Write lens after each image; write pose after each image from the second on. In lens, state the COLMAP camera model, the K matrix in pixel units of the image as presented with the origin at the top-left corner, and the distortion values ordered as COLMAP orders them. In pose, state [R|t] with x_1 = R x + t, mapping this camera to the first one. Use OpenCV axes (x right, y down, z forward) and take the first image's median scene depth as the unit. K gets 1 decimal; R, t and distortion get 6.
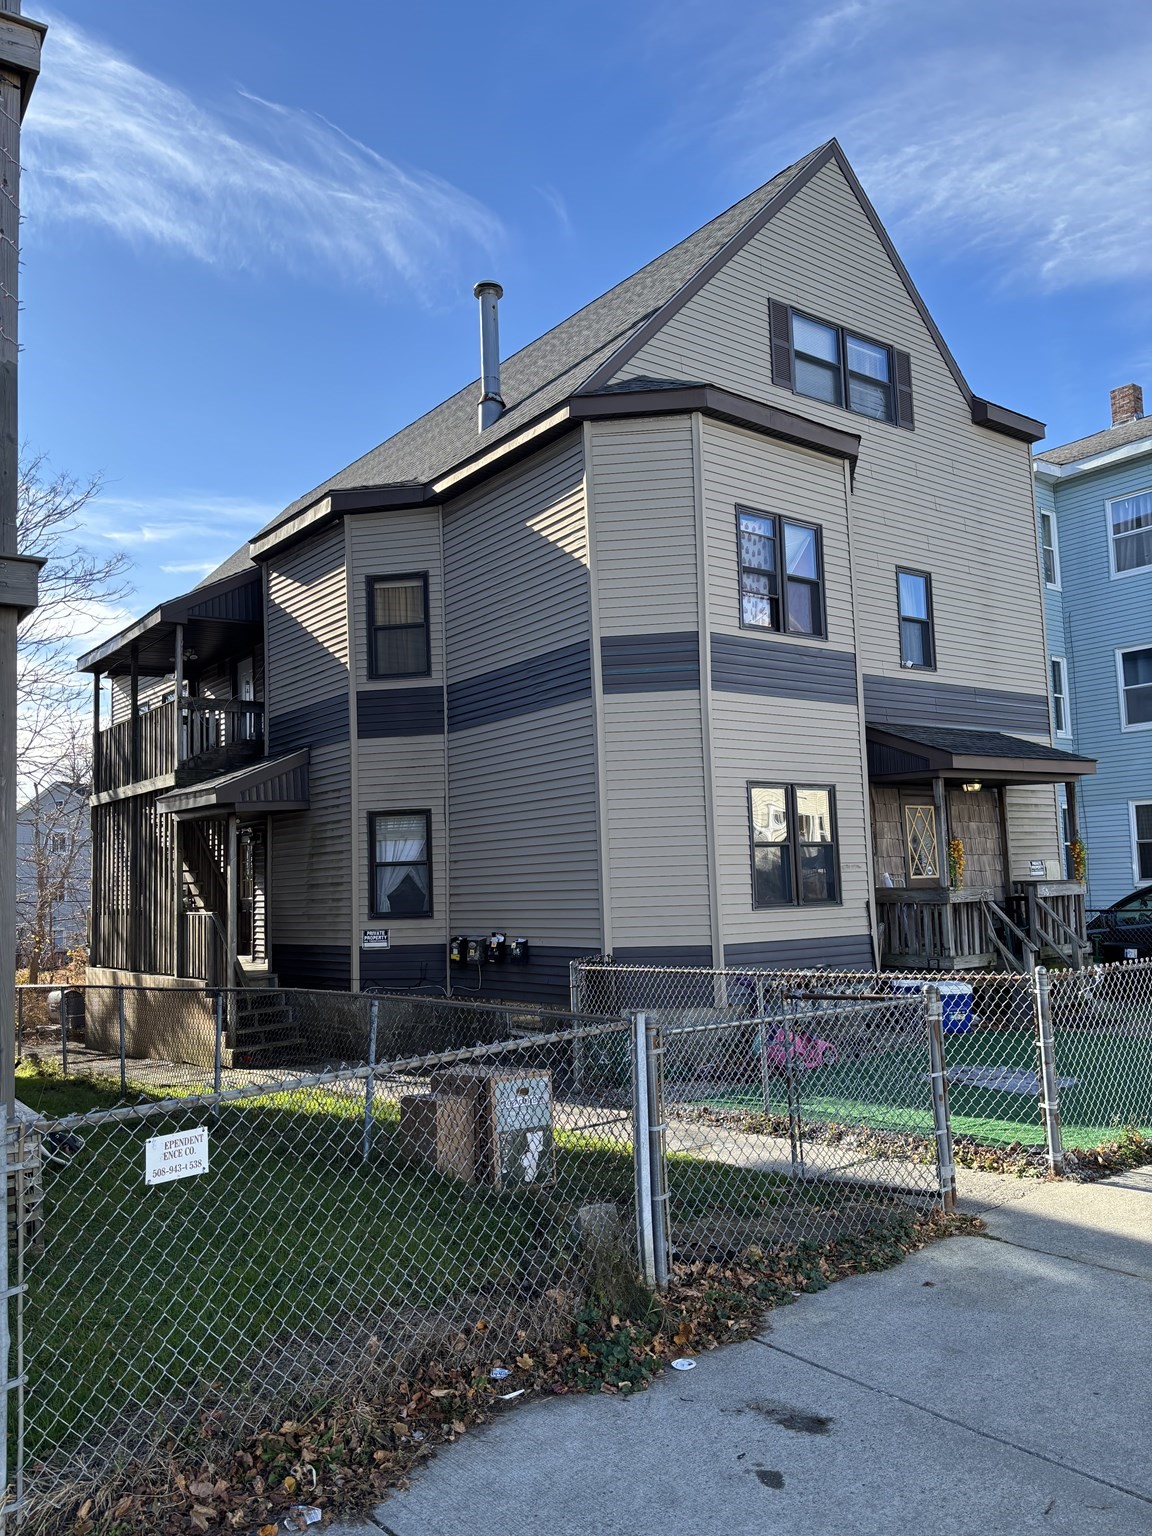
lens RADIAL K [[1143.7, 0, 576.0], [0, 1143.7, 768.0], [0, 0, 1]] dist [0.036697, -0.000550]
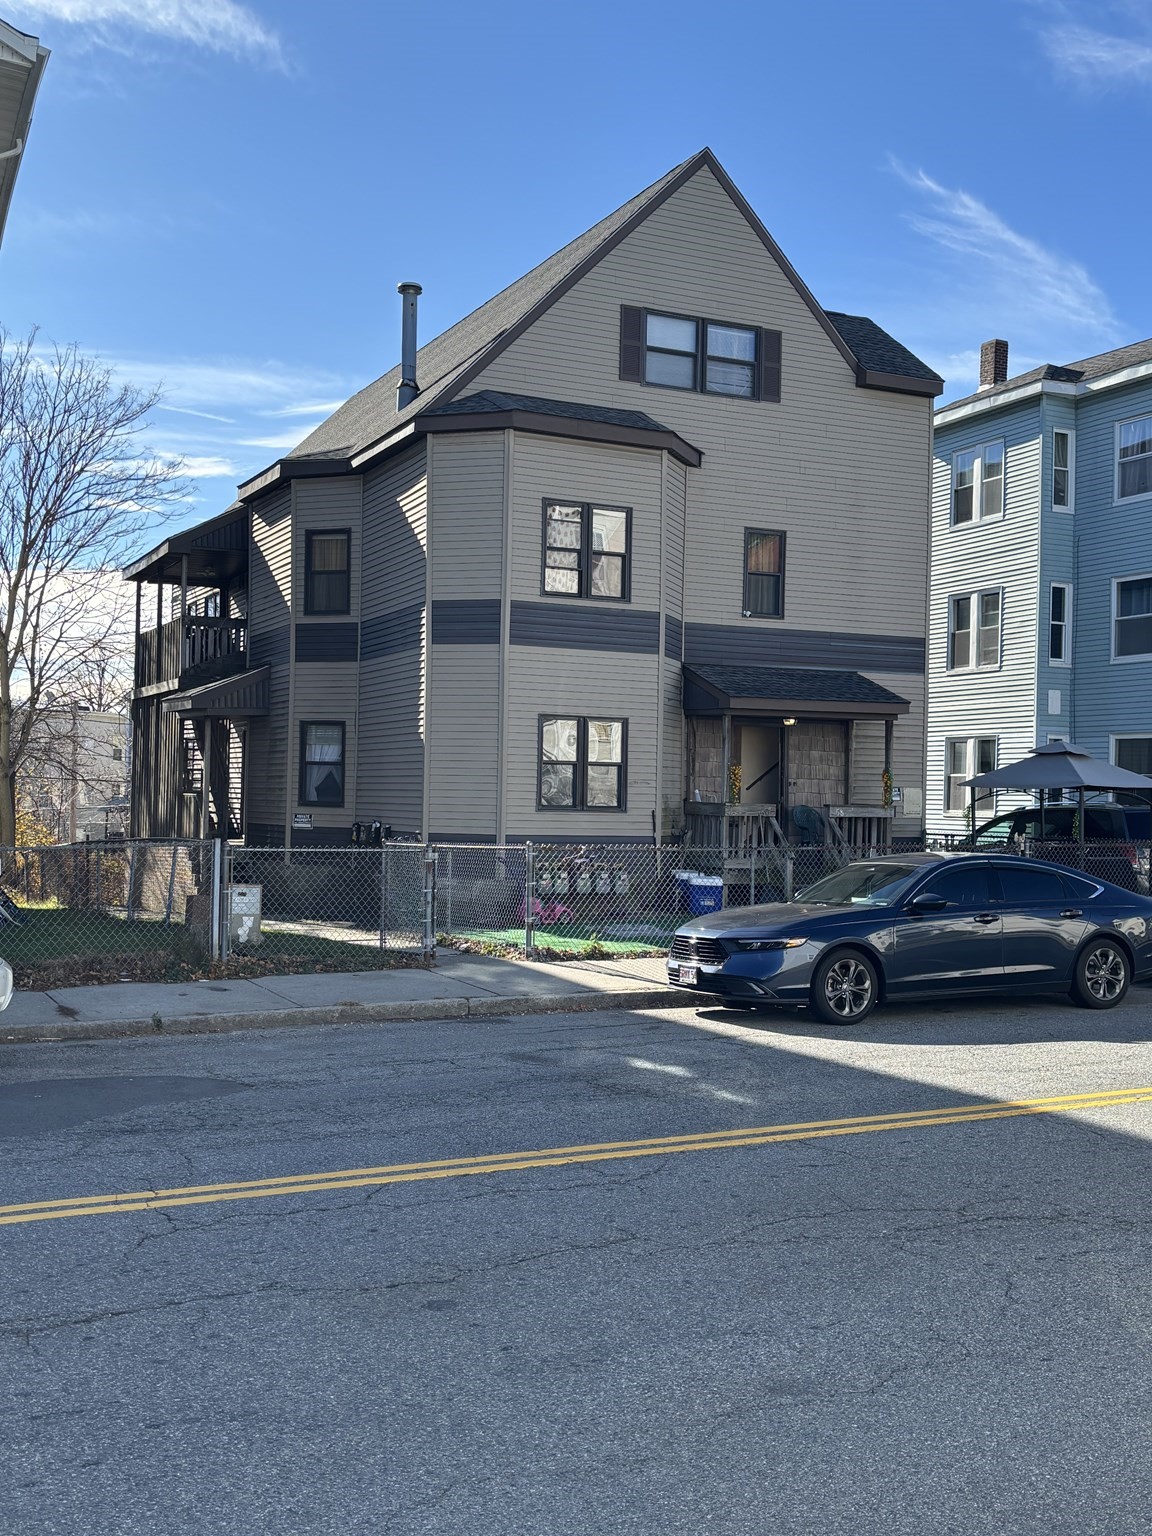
lens RADIAL K [[1528.3, 0, 576.0], [0, 1528.3, 768.0], [0, 0, 1]] dist [0.051649, -0.008263]
pose [[0.979860, 0.048884, -0.193612, 0.442425], [-0.031983, 0.995475, 0.089478, -0.070376], [0.197110, -0.081483, 0.976989, -0.588022]]
